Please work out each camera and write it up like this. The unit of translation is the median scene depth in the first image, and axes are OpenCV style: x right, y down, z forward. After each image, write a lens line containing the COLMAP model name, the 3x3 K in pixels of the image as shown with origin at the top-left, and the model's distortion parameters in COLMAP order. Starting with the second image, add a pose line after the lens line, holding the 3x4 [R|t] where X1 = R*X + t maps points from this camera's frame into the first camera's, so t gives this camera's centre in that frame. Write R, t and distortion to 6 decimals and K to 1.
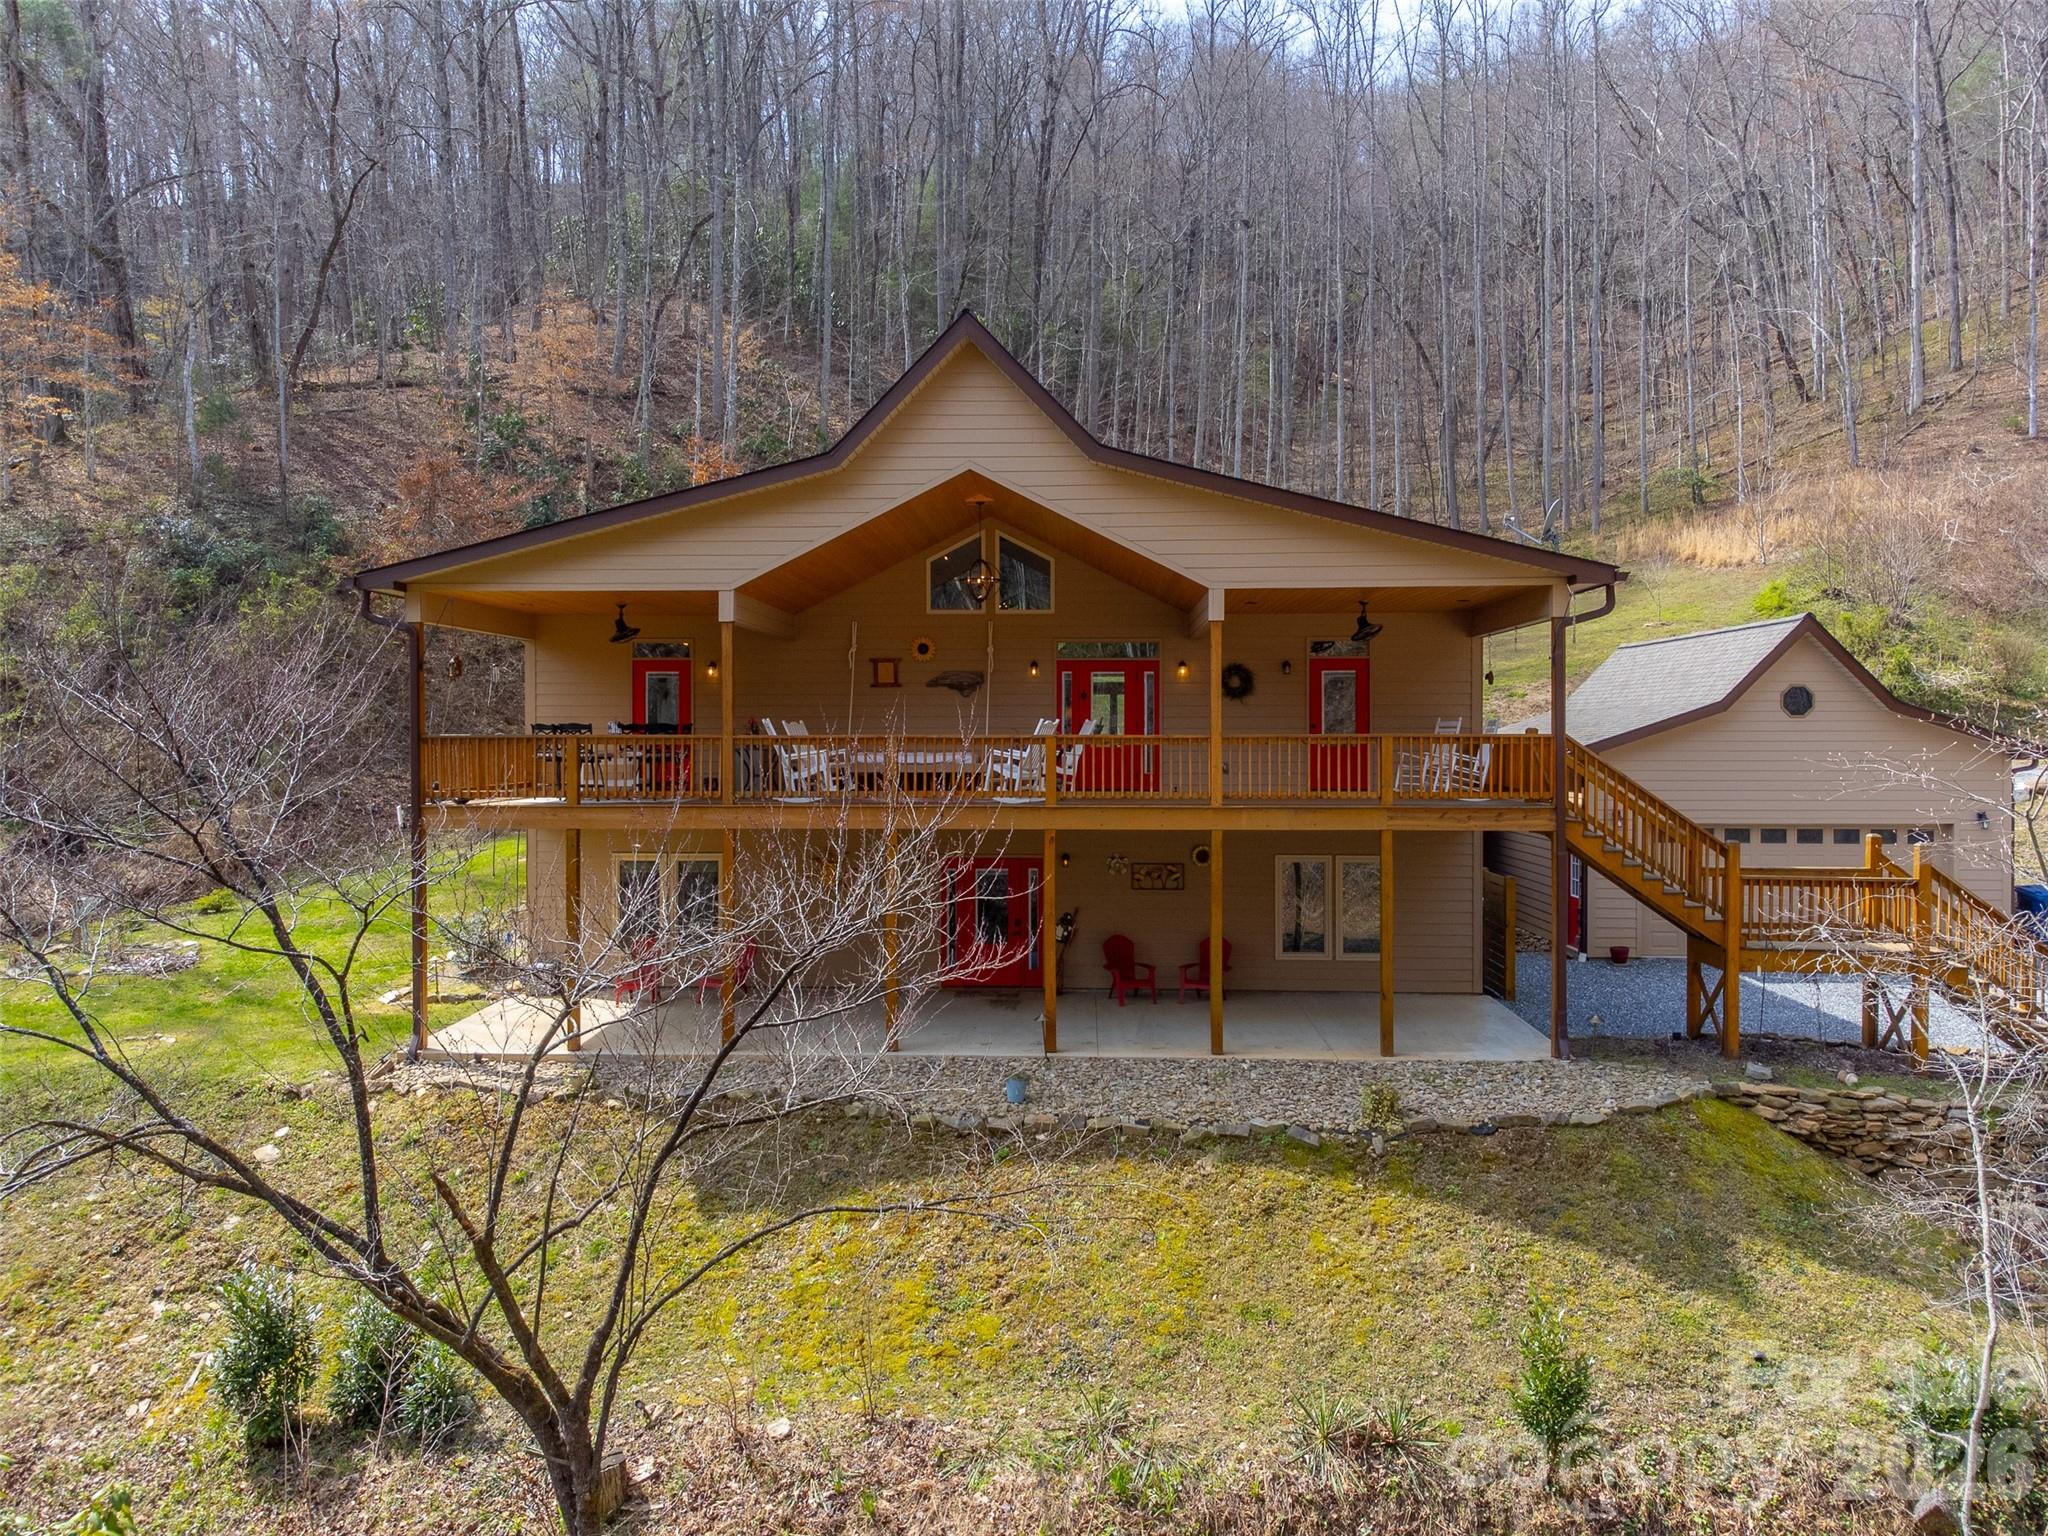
lens RADIAL K [[1531.6, 0, 1018.8], [0, 1531.6, 751.7], [0, 0, 1]] dist [0.018640, 0.001711]
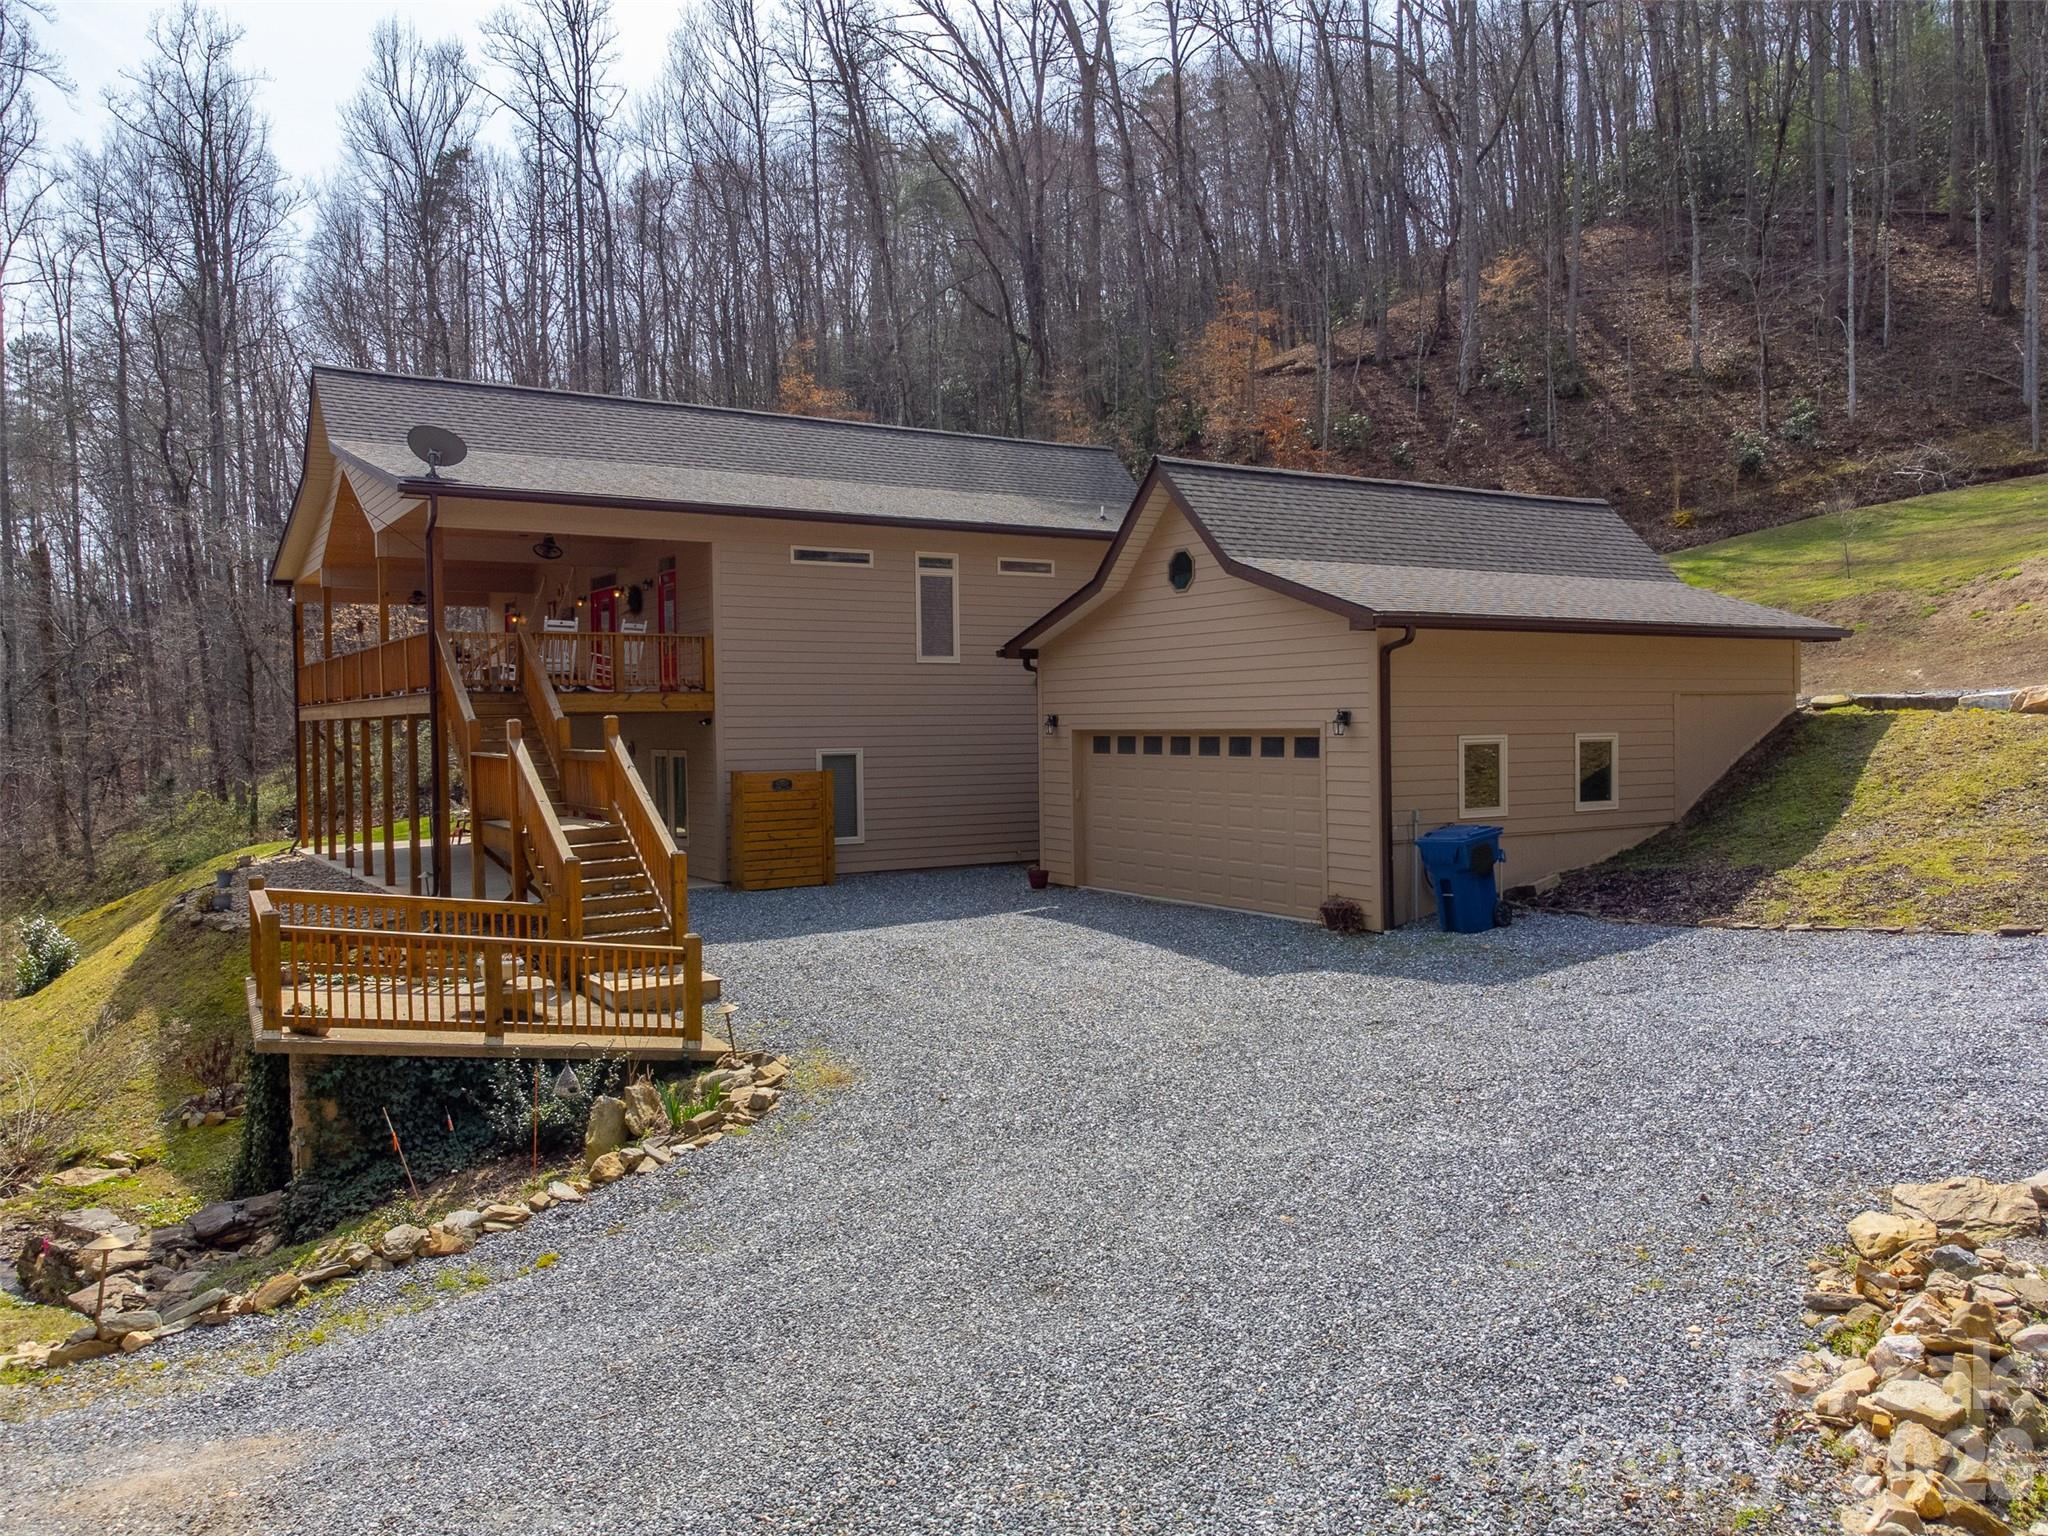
lens RADIAL K [[1524.0, 0, 1019.5], [0, 1524.0, 748.9], [0, 0, 1]] dist [0.024743, 0.009301]
pose [[0.566282, 0.006710, -0.824184, 1.529041], [0.002695, 0.999946, 0.009994, 0.067813], [0.824207, -0.007881, 0.566234, 0.701497]]
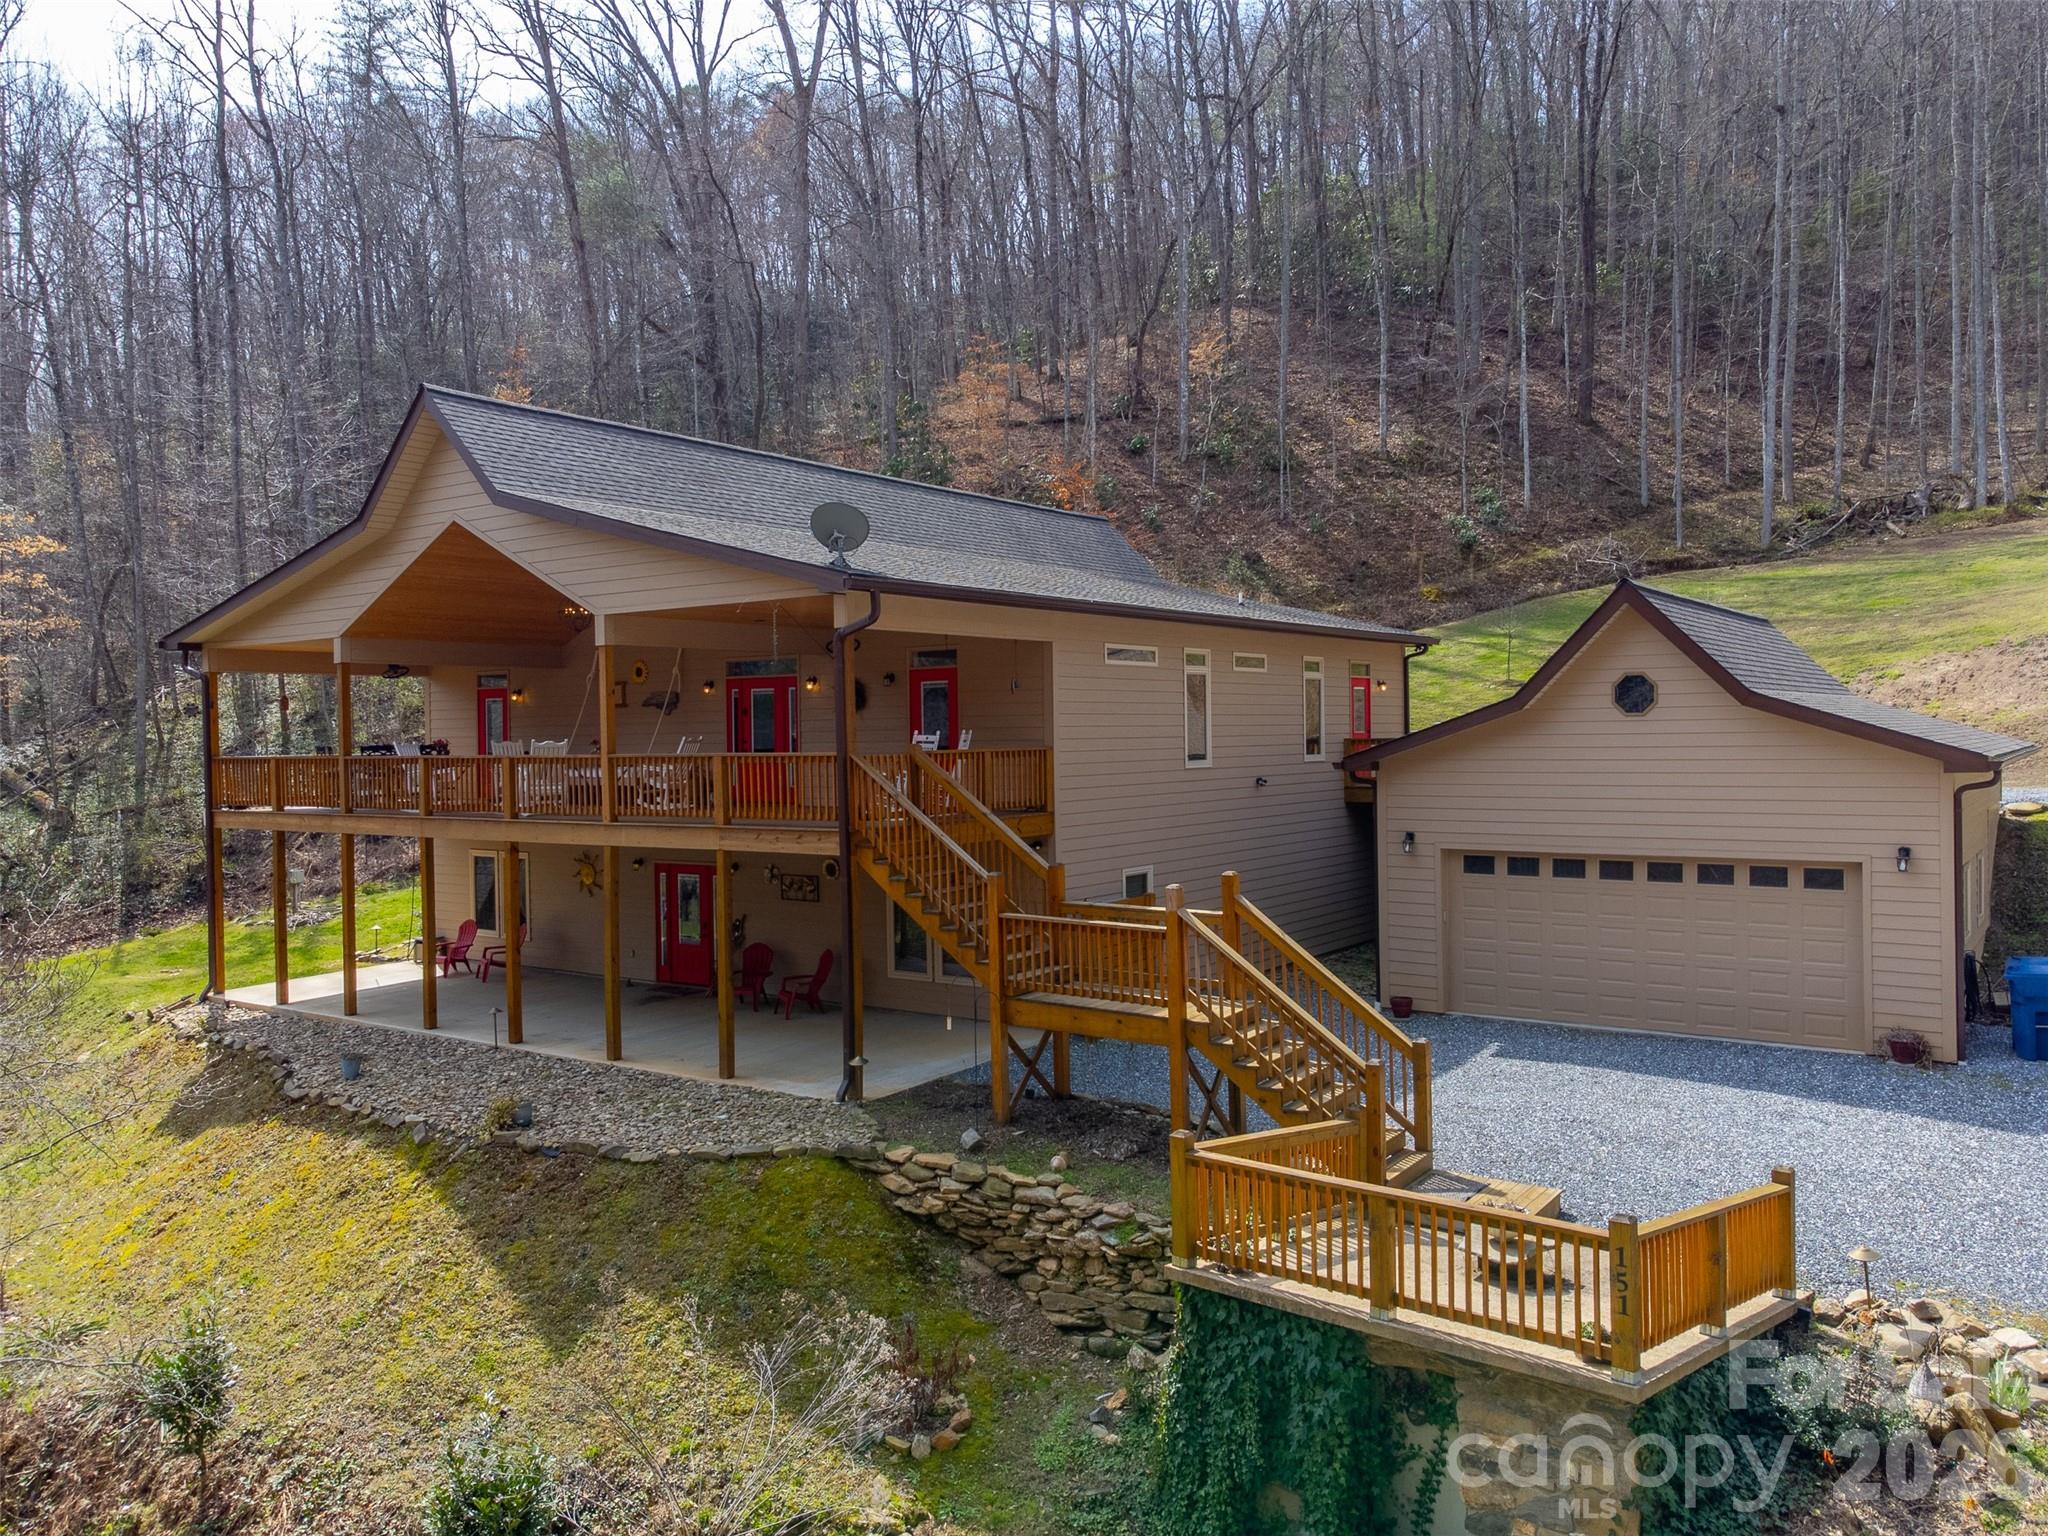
lens RADIAL K [[1531.6, 0, 1018.8], [0, 1531.6, 751.7], [0, 0, 1]] dist [0.018640, 0.001711]
pose [[0.833972, -0.005999, -0.551774, 0.940273], [0.008400, 0.999963, 0.001824, -0.012234], [0.551743, -0.006156, 0.833992, 0.282117]]
